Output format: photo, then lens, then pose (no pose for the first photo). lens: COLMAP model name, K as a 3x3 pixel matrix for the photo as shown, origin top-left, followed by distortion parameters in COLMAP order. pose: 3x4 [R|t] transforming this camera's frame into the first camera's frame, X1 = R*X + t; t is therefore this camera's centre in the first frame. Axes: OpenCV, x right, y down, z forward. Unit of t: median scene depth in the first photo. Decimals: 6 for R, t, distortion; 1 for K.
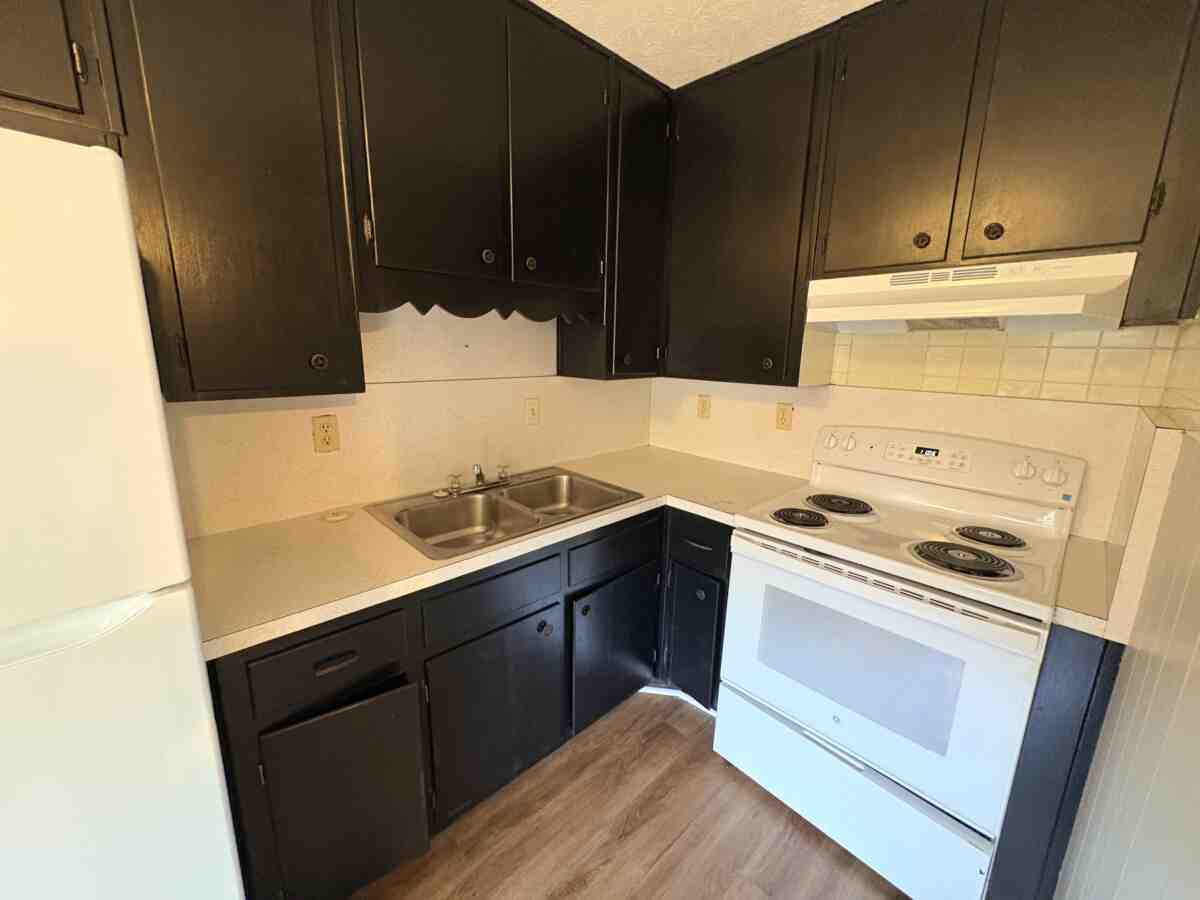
lens RADIAL K [[479.3, 0, 598.5], [0, 479.3, 446.2], [0, 0, 1]] dist [0.002222, -0.000569]
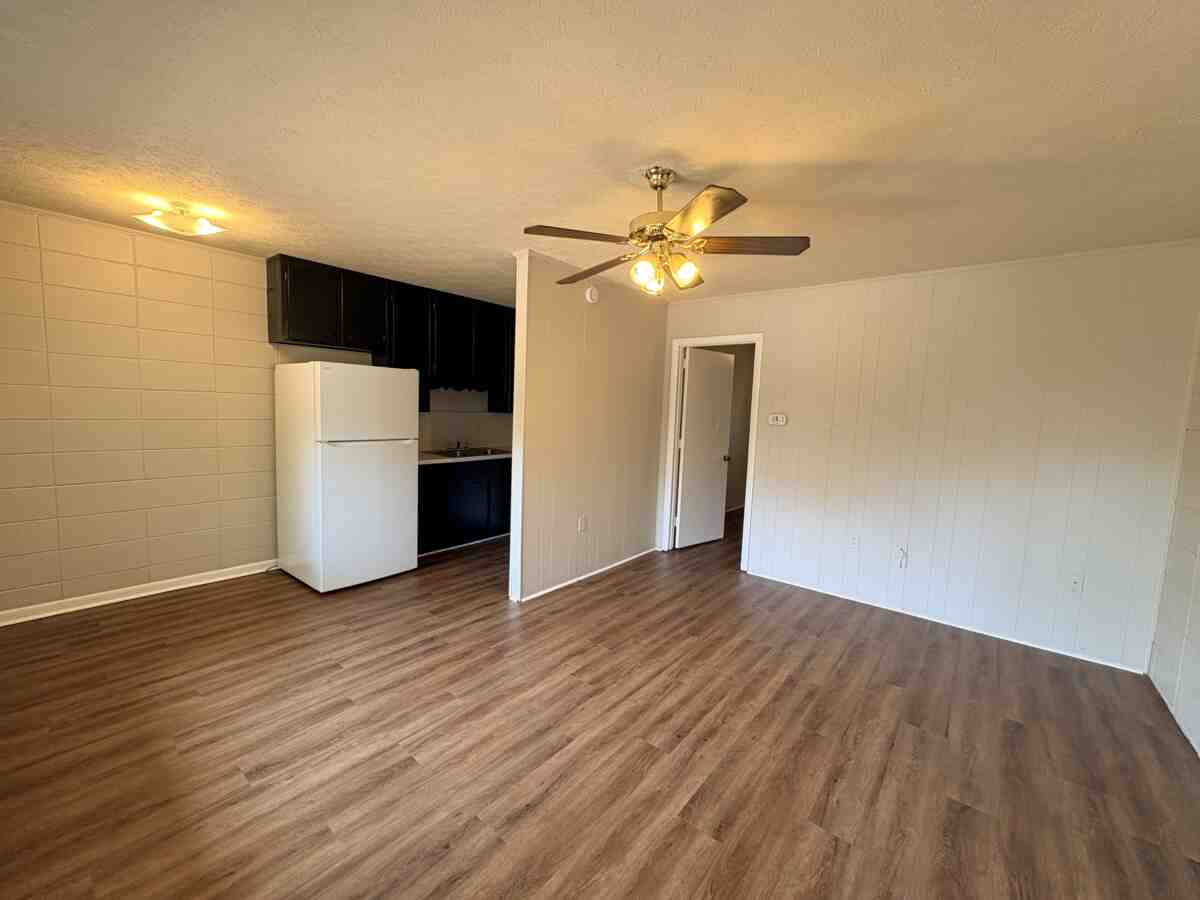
lens RADIAL K [[479.3, 0, 601.7], [0, 479.3, 444.8], [0, 0, 1]] dist [0.002222, -0.000569]
pose [[0.991869, 0.007221, 0.127061, 0.241821], [0.008653, 0.992253, -0.123933, 0.438512], [-0.126972, 0.124025, 0.984122, -1.986956]]
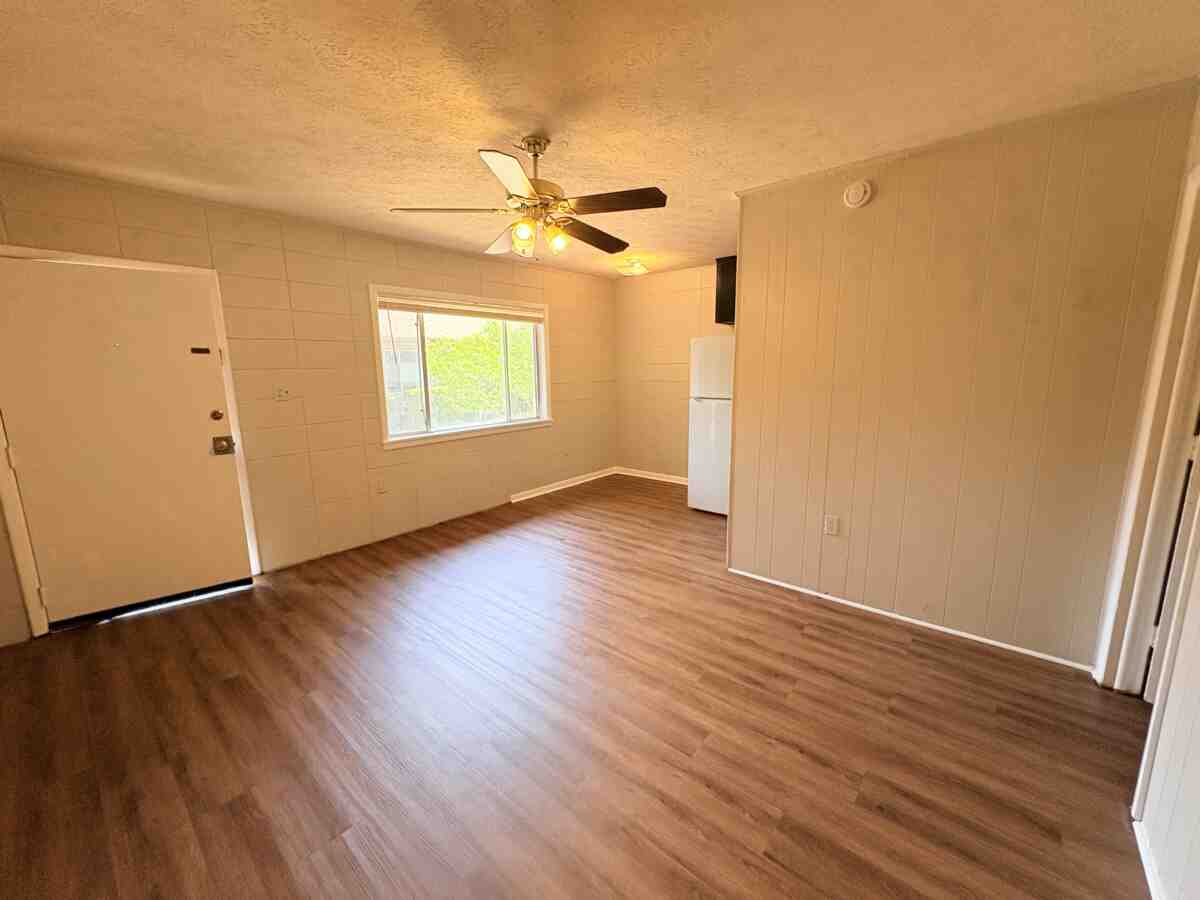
lens RADIAL K [[479.3, 0, 599.1], [0, 479.3, 443.9], [0, 0, 1]] dist [0.002222, -0.000569]
pose [[0.107622, 0.142962, -0.983859, 2.005218], [-0.188197, 0.974645, 0.121037, 0.194845], [0.976217, 0.172133, 0.131798, -0.714070]]
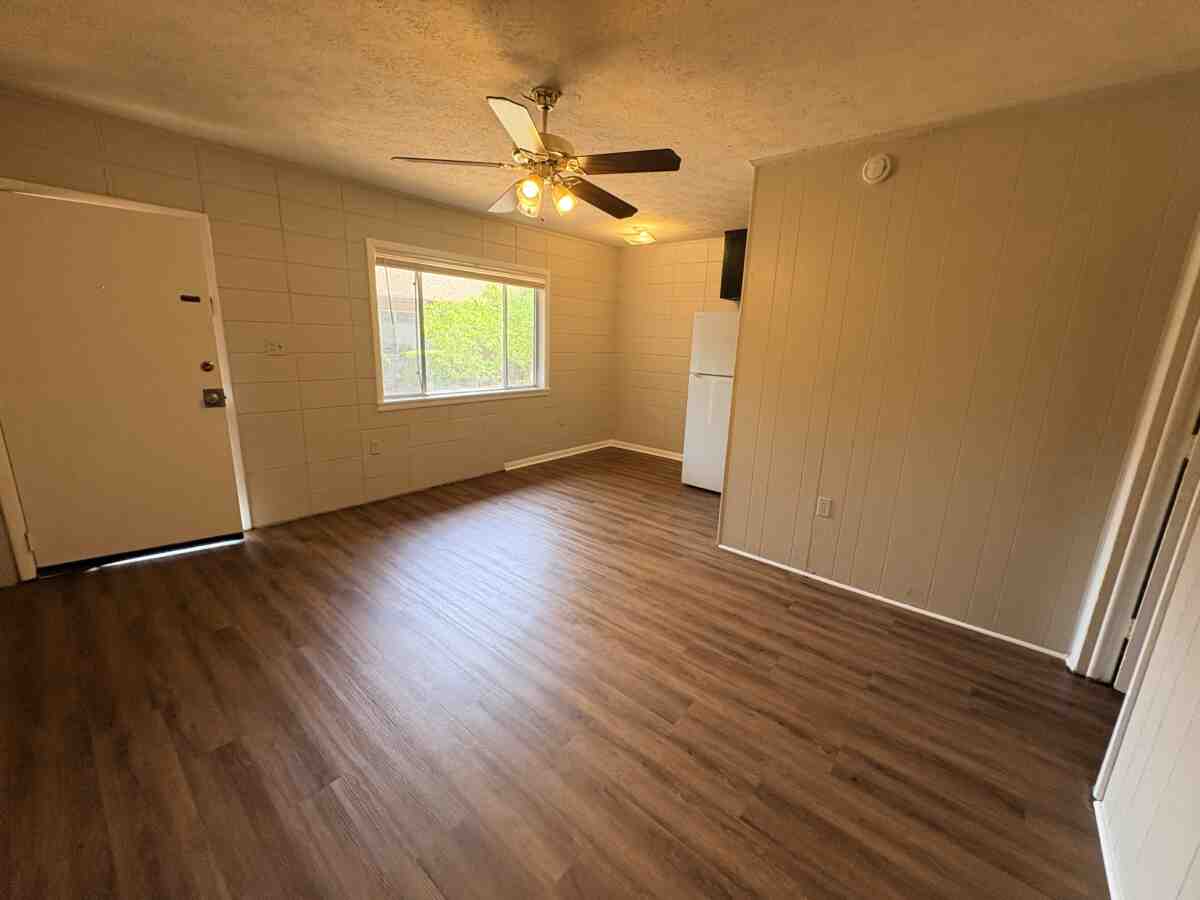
lens RADIAL K [[479.3, 0, 599.1], [0, 479.3, 444.4], [0, 0, 1]] dist [0.002222, -0.000569]
pose [[0.111366, 0.205760, -0.972245, 1.990332], [-0.236181, 0.955780, 0.175222, 0.202603], [0.965306, 0.210112, 0.155038, -0.722903]]
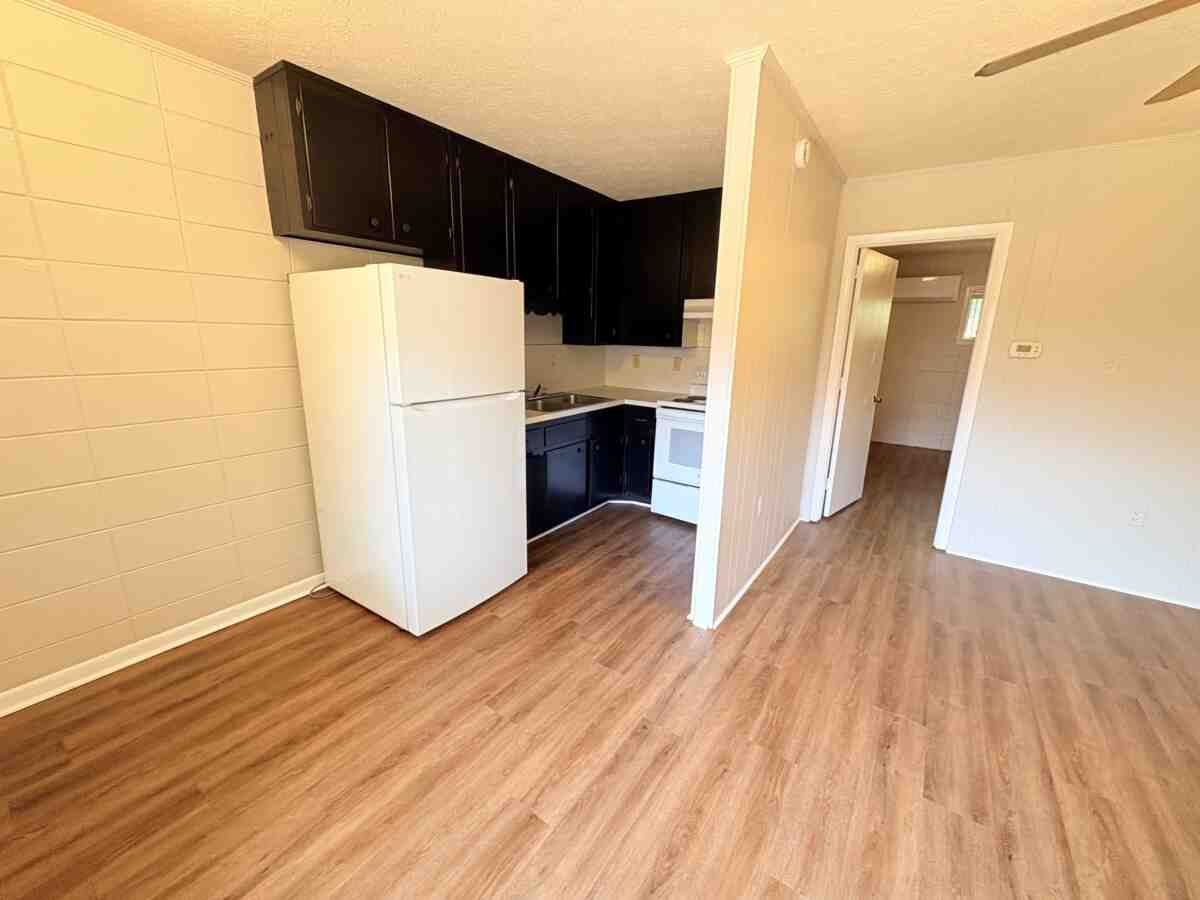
lens RADIAL K [[479.3, 0, 600.4], [0, 479.3, 445.9], [0, 0, 1]] dist [0.002222, -0.000569]
pose [[0.980426, -0.045089, 0.191653, -0.408591], [0.039335, 0.998657, 0.033724, 0.248795], [-0.192917, -0.025525, 0.980883, -1.143807]]
